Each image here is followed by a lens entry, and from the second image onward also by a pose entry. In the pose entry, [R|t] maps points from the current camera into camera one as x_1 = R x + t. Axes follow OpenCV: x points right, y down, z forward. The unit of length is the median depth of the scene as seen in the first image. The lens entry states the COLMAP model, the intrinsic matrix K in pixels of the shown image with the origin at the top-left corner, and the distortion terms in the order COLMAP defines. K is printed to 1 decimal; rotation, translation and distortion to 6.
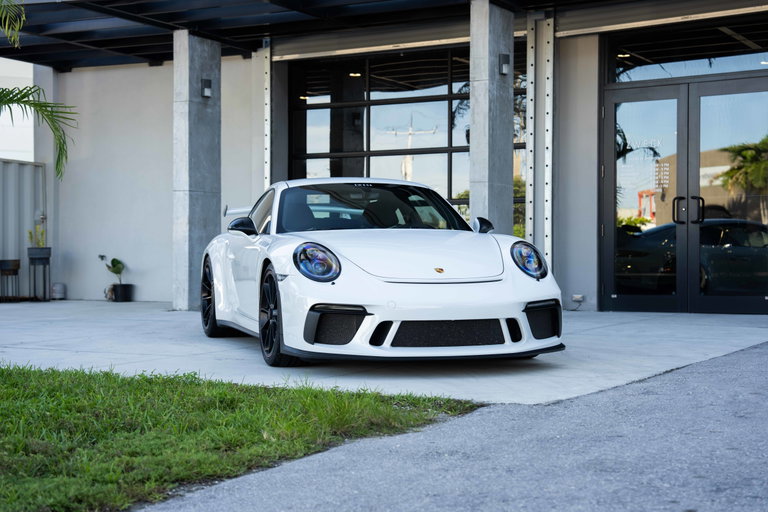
lens RADIAL K [[1301.9, 0, 388.0], [0, 1301.9, 253.8], [0, 0, 1]] dist [0.254143, 0.000000]
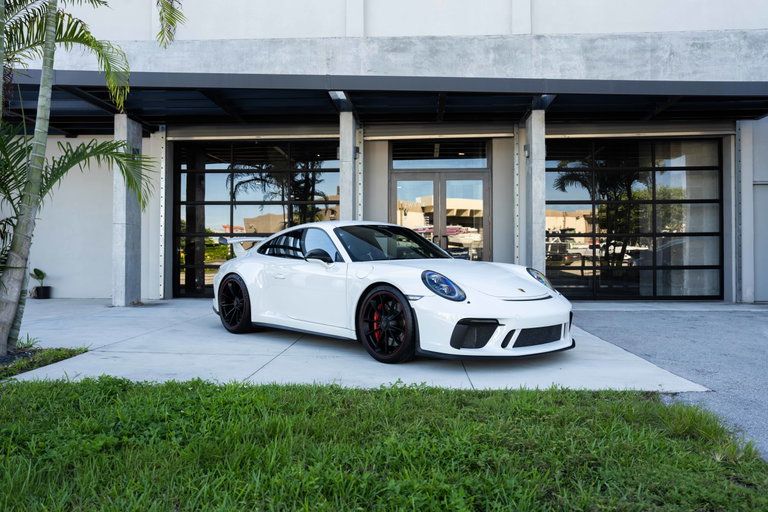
lens RADIAL K [[642.9, 0, 380.9], [0, 642.9, 254.8], [0, 0, 1]] dist [-0.004873, -0.003983]
pose [[0.891080, 0.004435, 0.453825, -0.221777], [-0.003342, 0.999989, -0.003209, -0.012535], [-0.453834, 0.001342, 0.891085, 0.236048]]
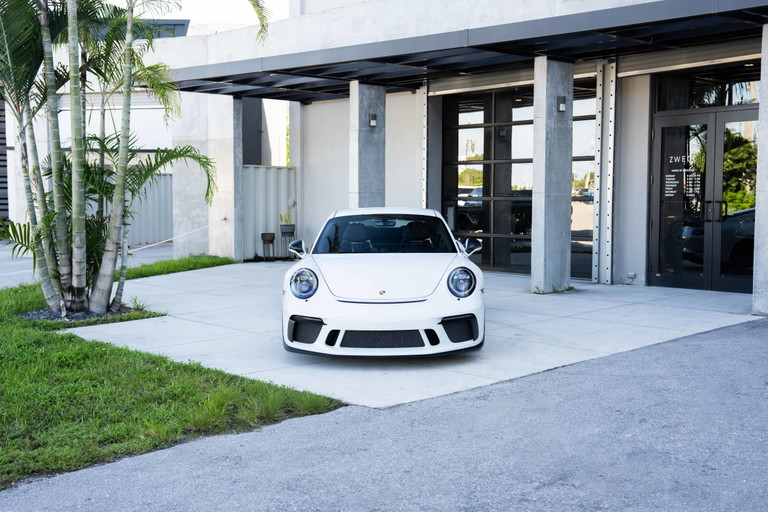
lens RADIAL K [[935.0, 0, 381.0], [0, 935.0, 262.0], [0, 0, 1]] dist [0.058090, 0.000000]
pose [[0.958175, 0.019634, -0.285510, 0.173111], [0.001545, 0.997274, 0.073767, -0.050168], [0.286180, -0.071123, 0.955533, 0.020786]]
